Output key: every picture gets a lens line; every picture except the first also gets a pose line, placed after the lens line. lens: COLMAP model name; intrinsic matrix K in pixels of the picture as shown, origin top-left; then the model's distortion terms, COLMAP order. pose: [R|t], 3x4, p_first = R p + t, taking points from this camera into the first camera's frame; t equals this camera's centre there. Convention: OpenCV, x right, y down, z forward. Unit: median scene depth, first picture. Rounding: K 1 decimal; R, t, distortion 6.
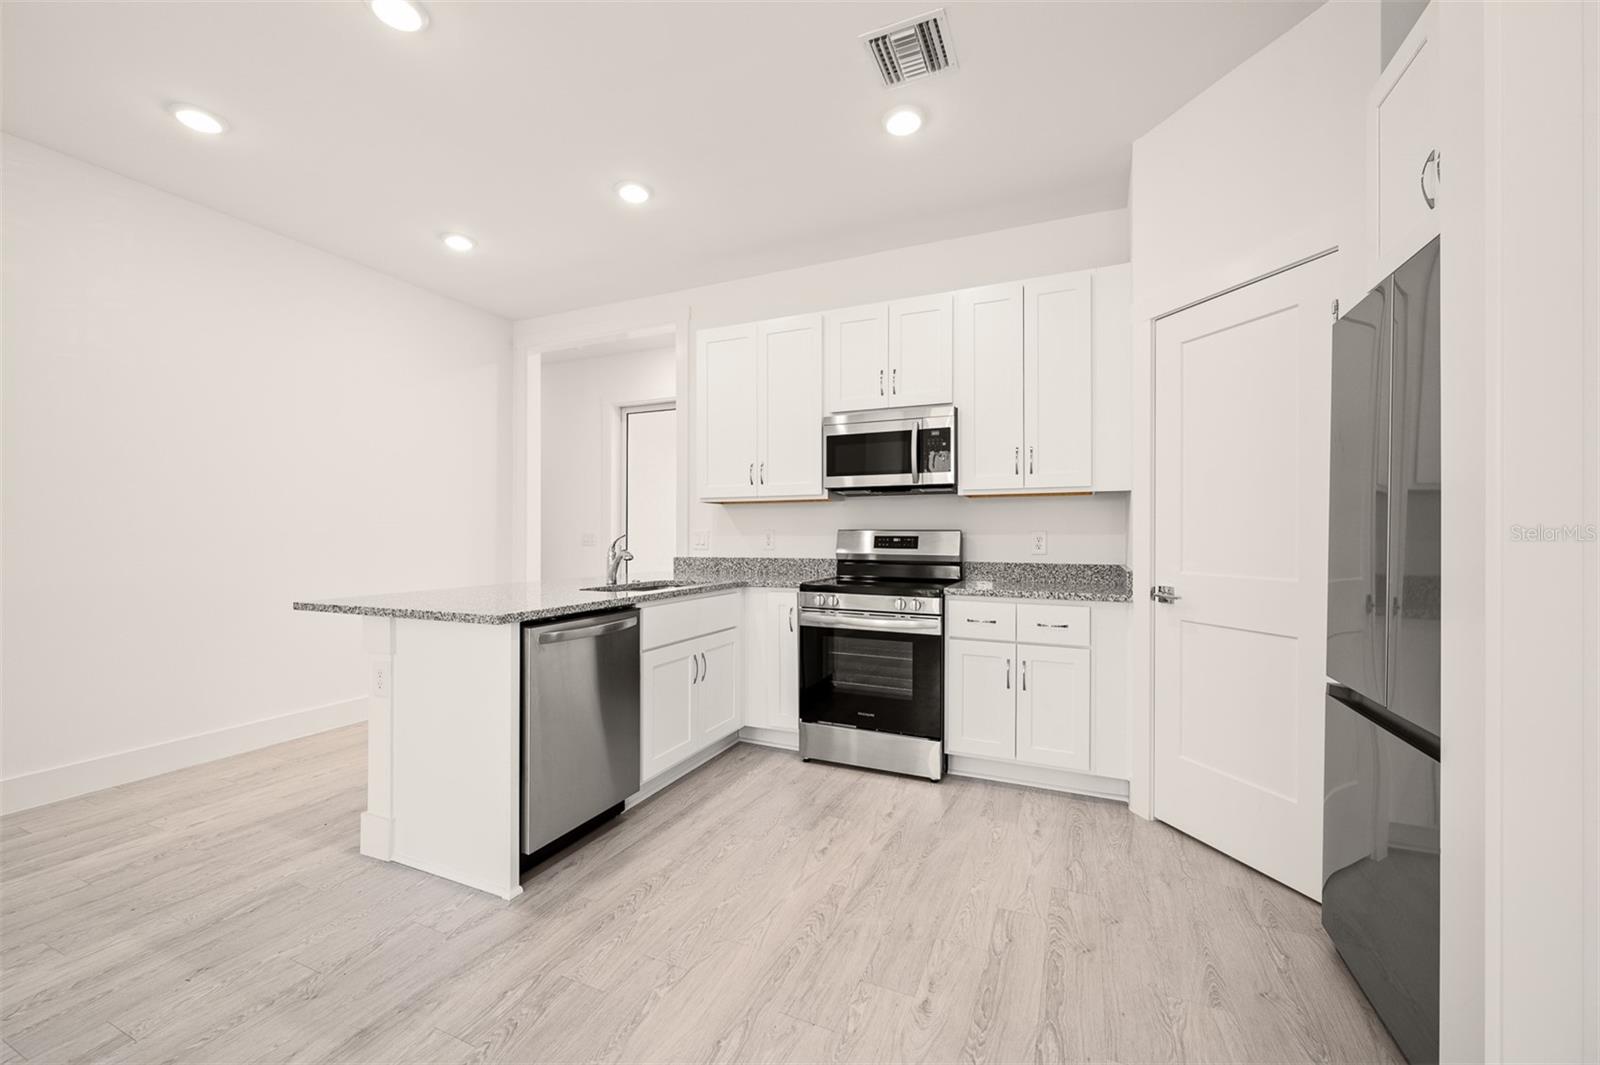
lens RADIAL K [[639.3, 0, 800.7], [0, 639.3, 532.8], [0, 0, 1]] dist [0.000188, -0.000440]
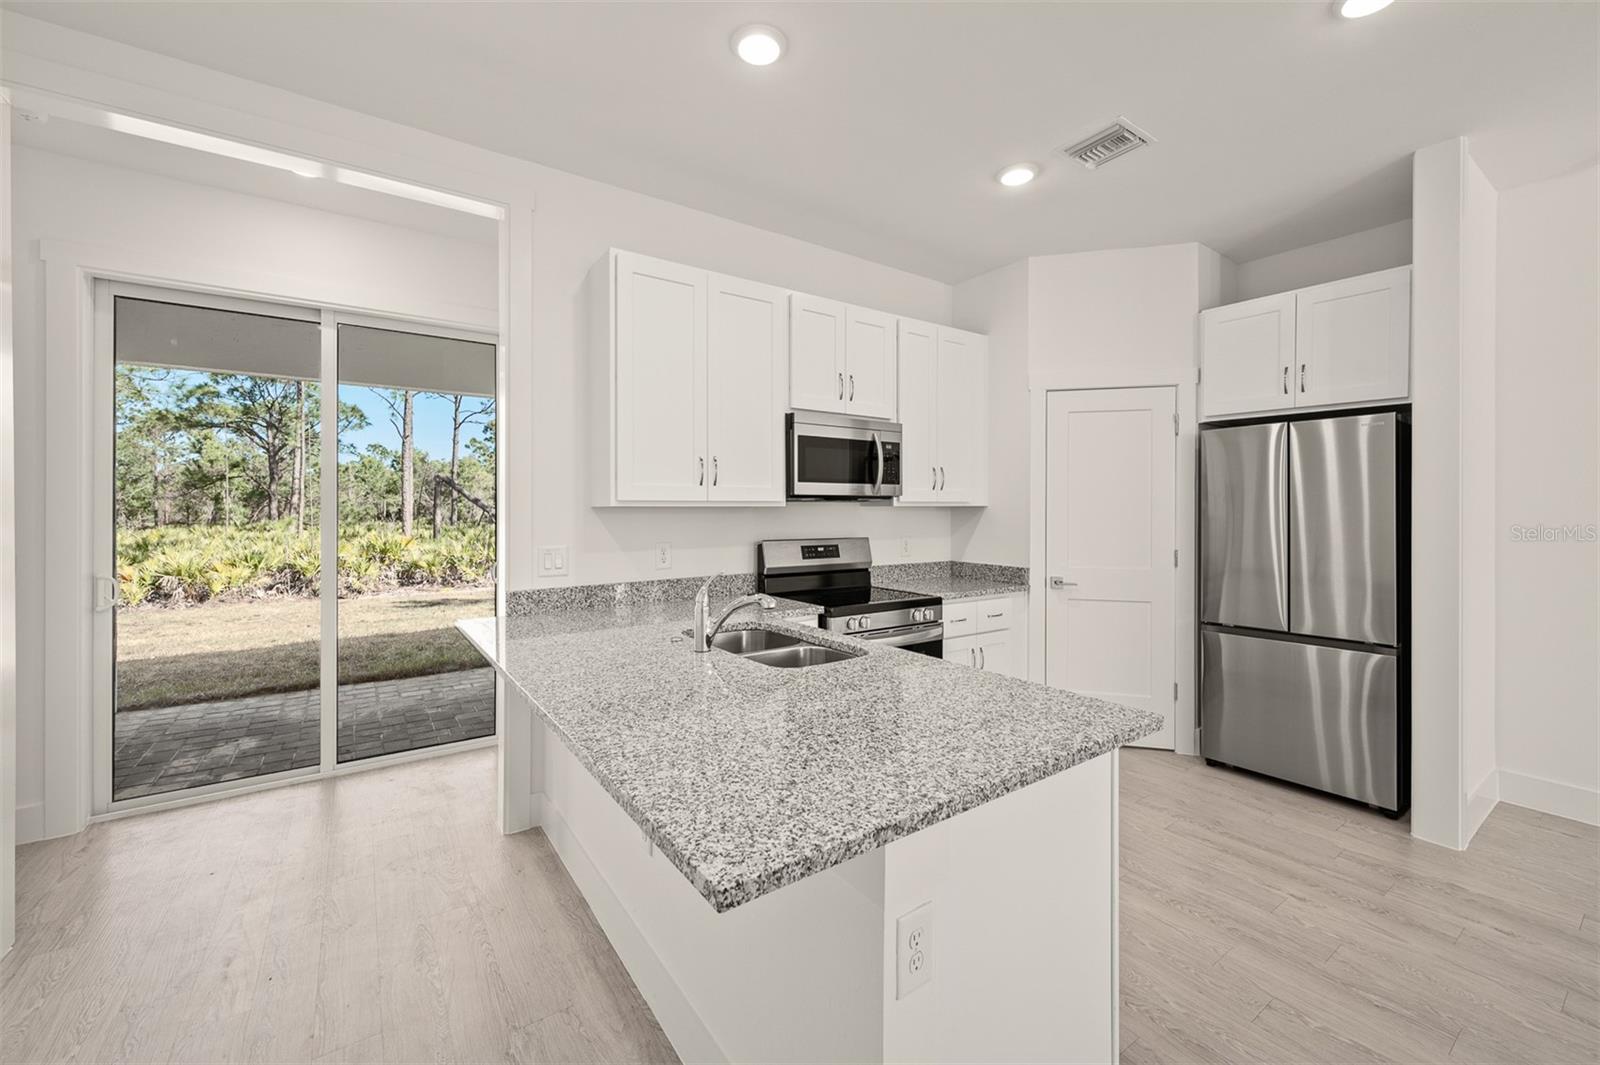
lens RADIAL K [[639.3, 0, 807.4], [0, 639.3, 509.3], [0, 0, 1]] dist [0.000188, -0.000440]
pose [[0.512863, -0.001459, 0.858469, -0.717778], [-0.002134, 0.999993, 0.002975, -0.054112], [-0.858468, -0.003358, 0.512857, 0.552945]]
